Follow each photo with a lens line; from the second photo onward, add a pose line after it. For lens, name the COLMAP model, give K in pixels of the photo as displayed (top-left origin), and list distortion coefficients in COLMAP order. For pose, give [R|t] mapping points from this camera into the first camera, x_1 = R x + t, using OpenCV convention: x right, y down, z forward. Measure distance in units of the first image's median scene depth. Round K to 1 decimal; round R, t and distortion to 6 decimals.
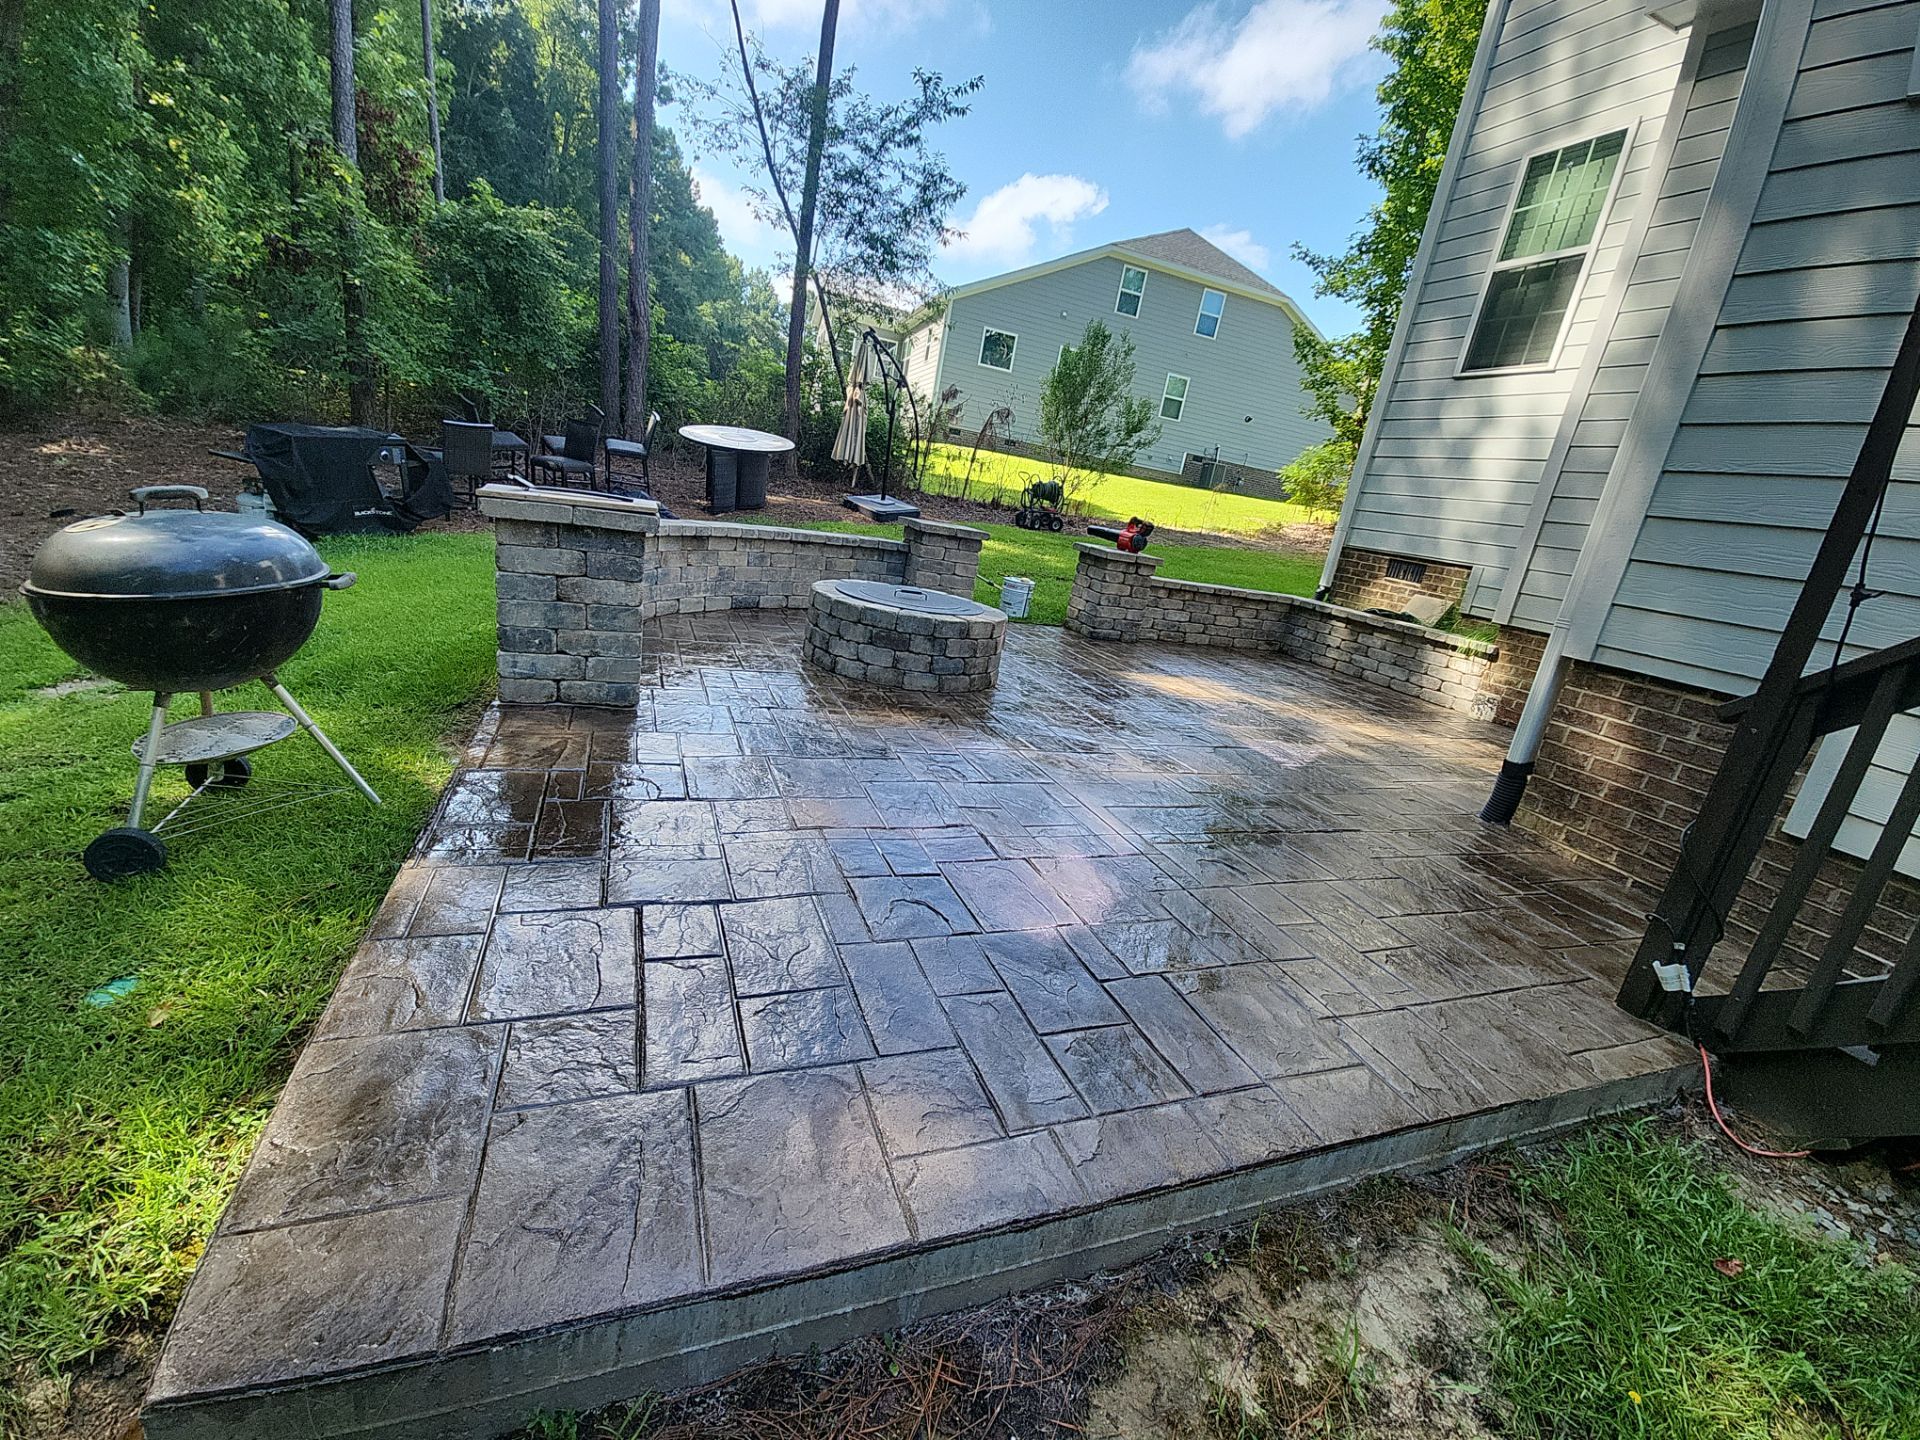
lens RADIAL K [[782.7, 0, 957.4], [0, 782.7, 714.1], [0, 0, 1]] dist [0.018873, -0.010070]
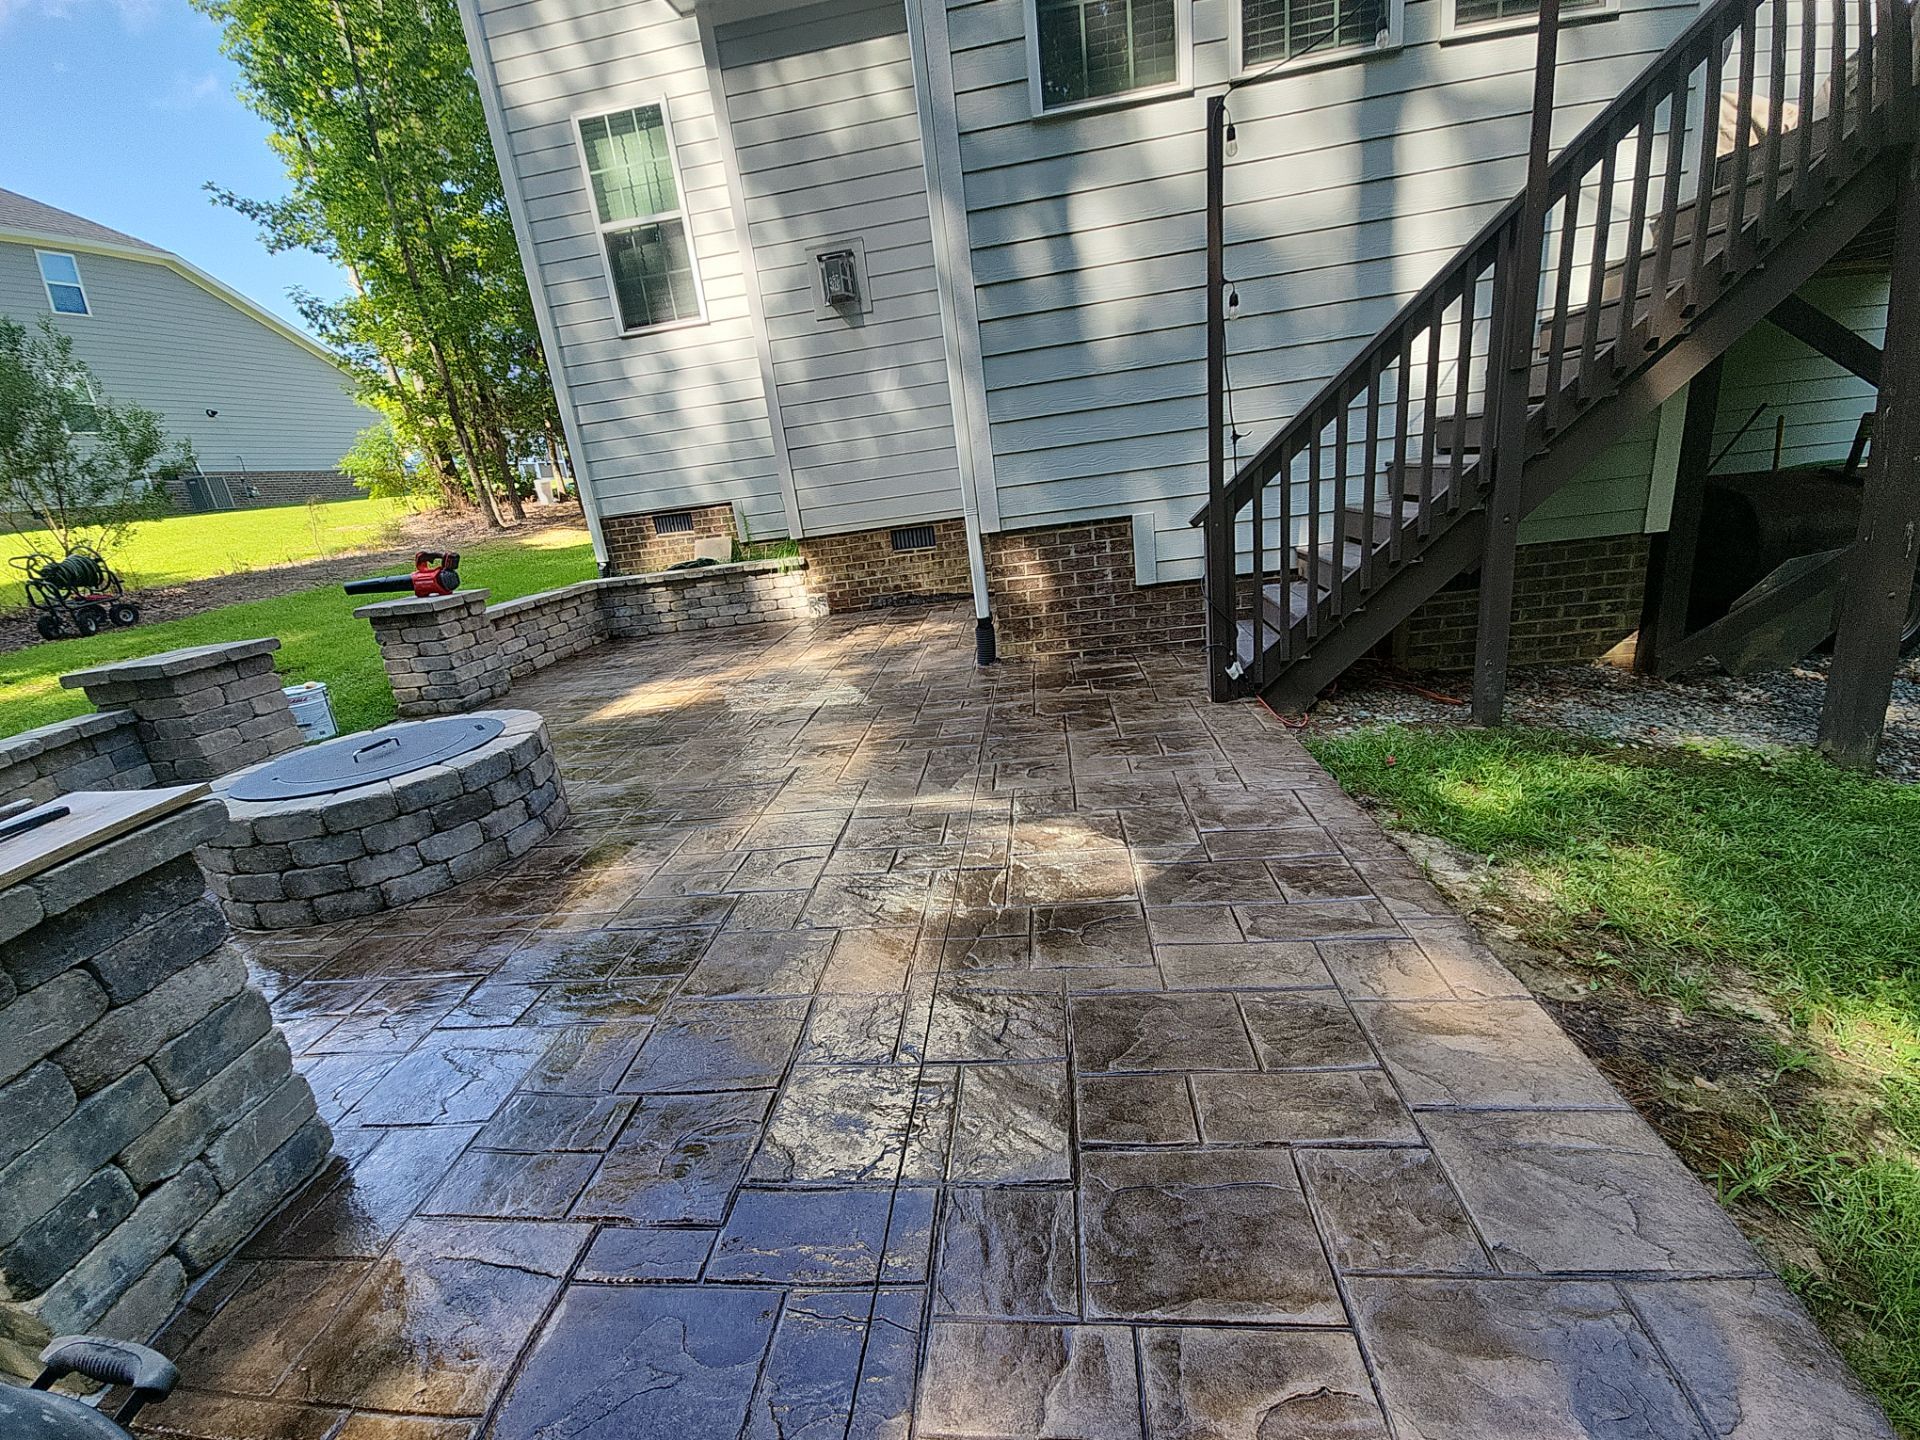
lens RADIAL K [[784.1, 0, 960.0], [0, 784.1, 720.0], [0, 0, 1]] dist [0.019889, -0.006826]
pose [[0.439639, -0.473857, 0.763005, -0.225214], [0.432376, 0.856253, 0.282635, -0.099618], [-0.787254, 0.205648, 0.581327, 0.151200]]
